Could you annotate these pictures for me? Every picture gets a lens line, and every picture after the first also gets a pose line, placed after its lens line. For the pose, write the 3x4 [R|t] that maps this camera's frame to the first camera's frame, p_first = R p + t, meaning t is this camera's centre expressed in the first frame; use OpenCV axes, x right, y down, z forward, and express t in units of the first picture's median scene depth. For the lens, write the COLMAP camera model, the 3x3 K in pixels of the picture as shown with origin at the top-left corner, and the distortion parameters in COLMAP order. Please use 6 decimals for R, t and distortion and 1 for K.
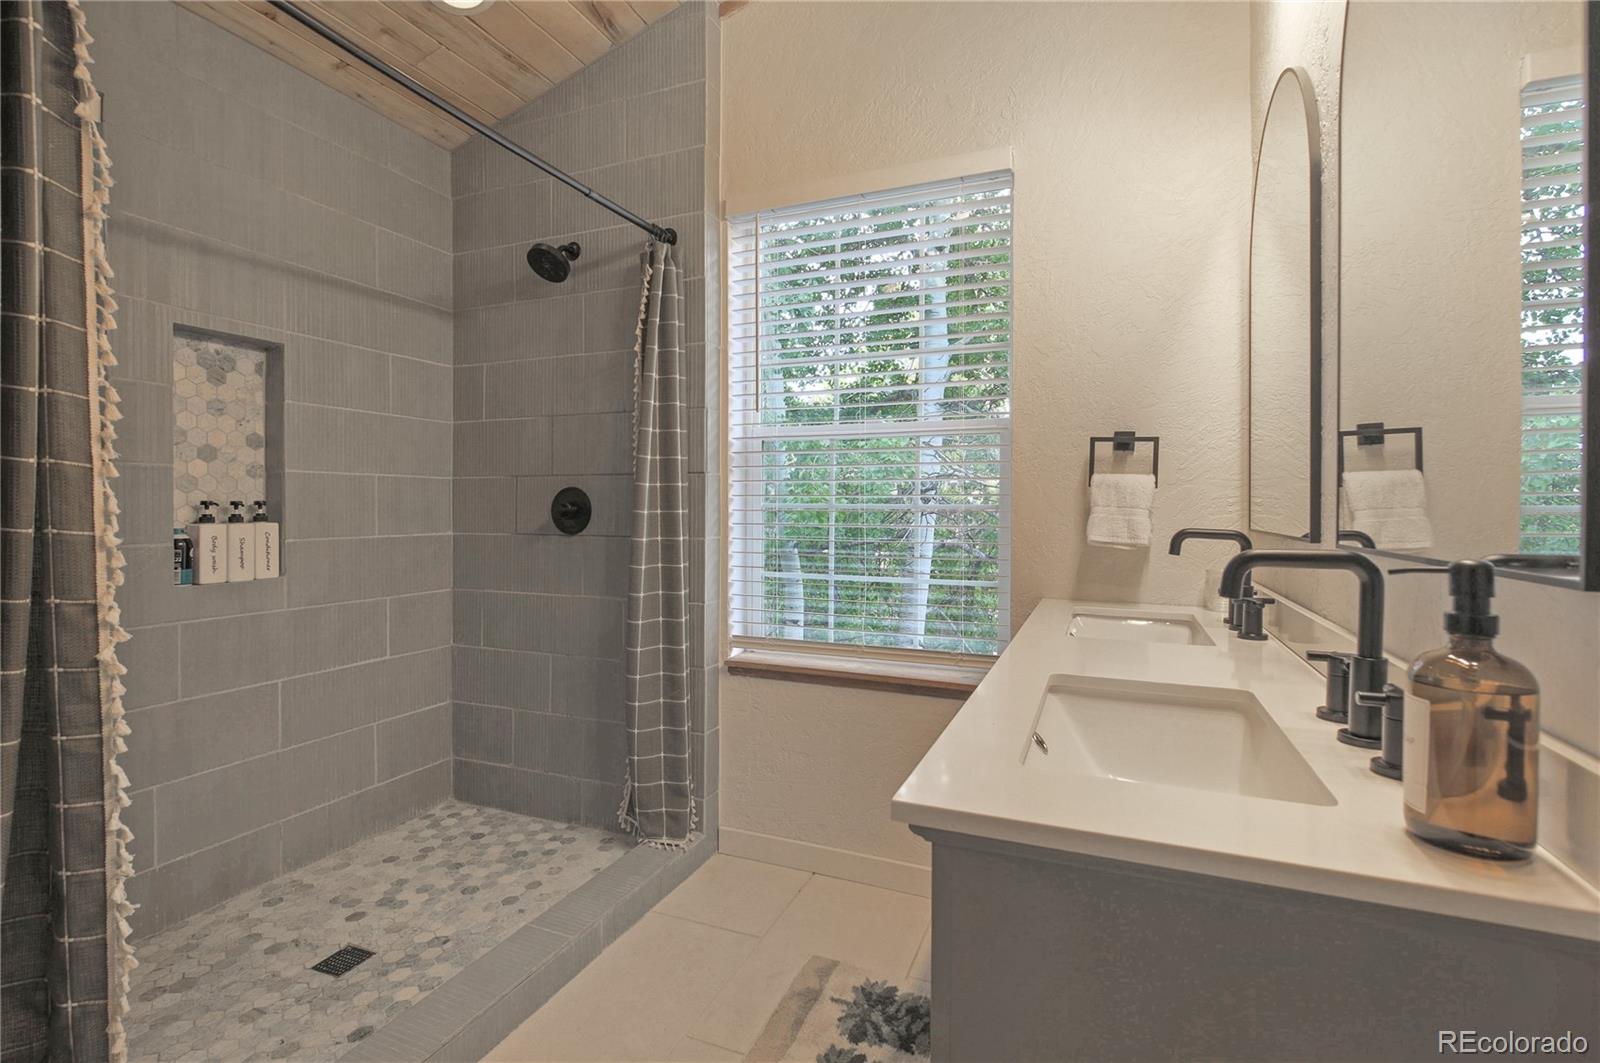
lens RADIAL K [[749.5, 0, 797.7], [0, 749.5, 535.5], [0, 0, 1]] dist [0.007158, -0.000967]
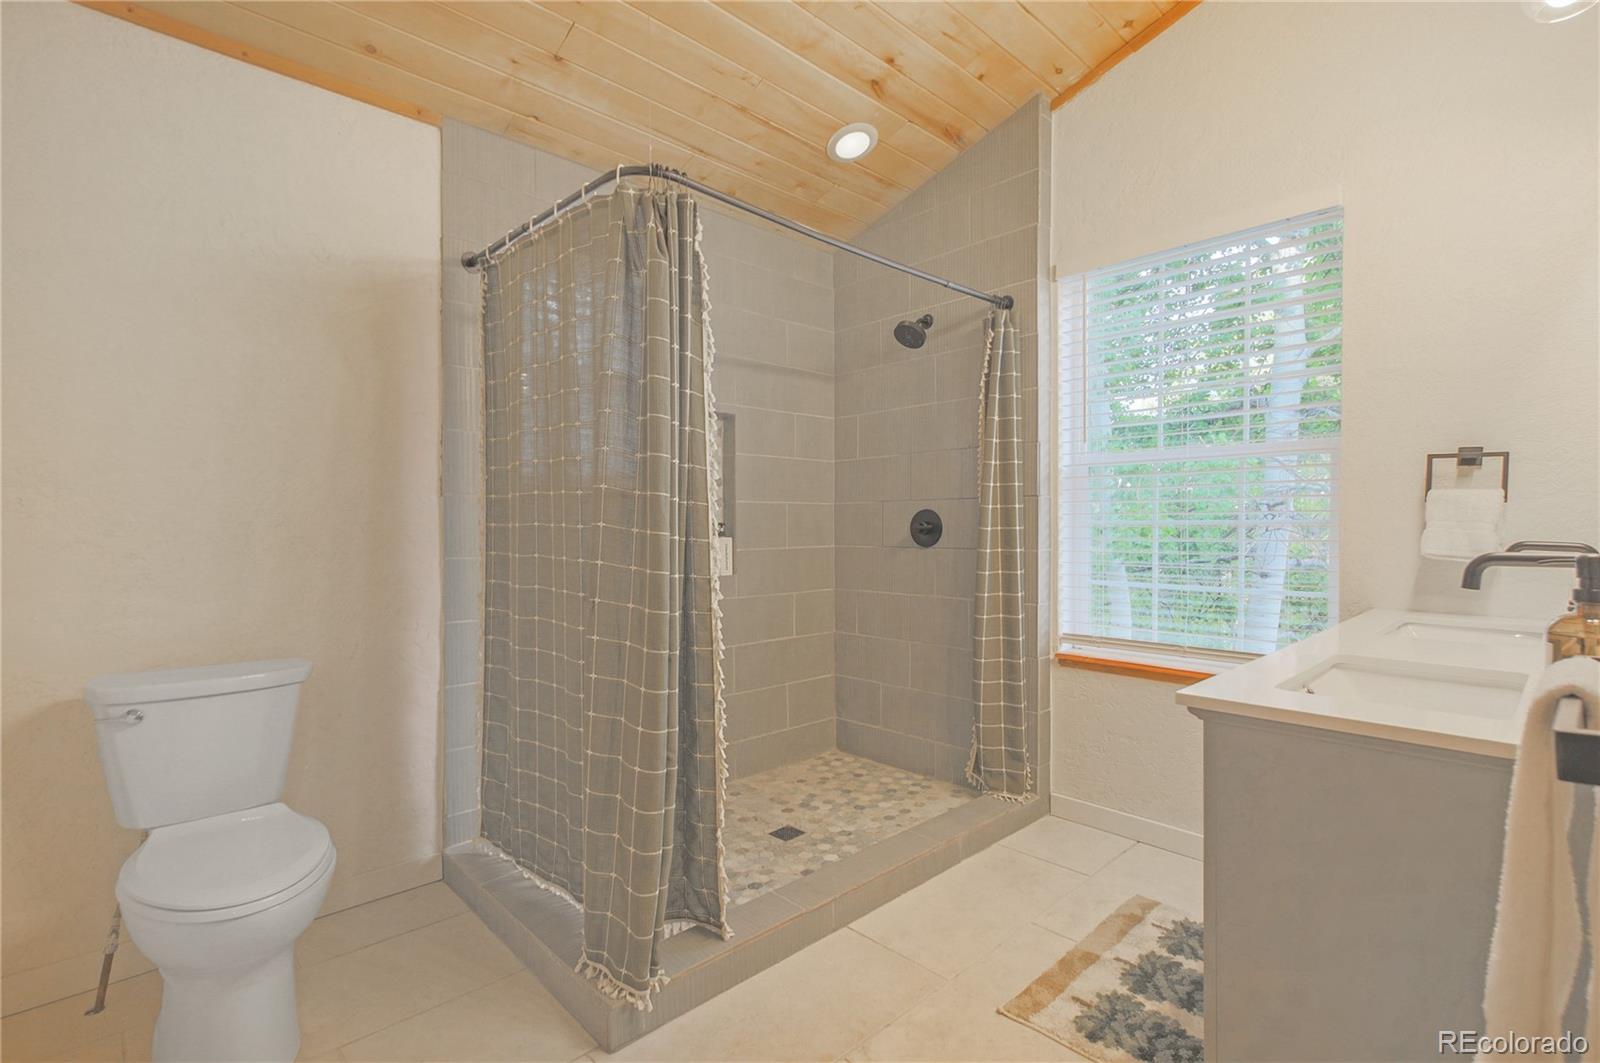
lens RADIAL K [[749.5, 0, 797.7], [0, 749.5, 535.5], [0, 0, 1]] dist [0.007158, -0.000967]
pose [[0.915931, -0.001804, -0.401331, 0.006028], [-0.008044, 0.999707, -0.022850, 0.011397], [0.401255, 0.024158, 0.915648, -0.274785]]
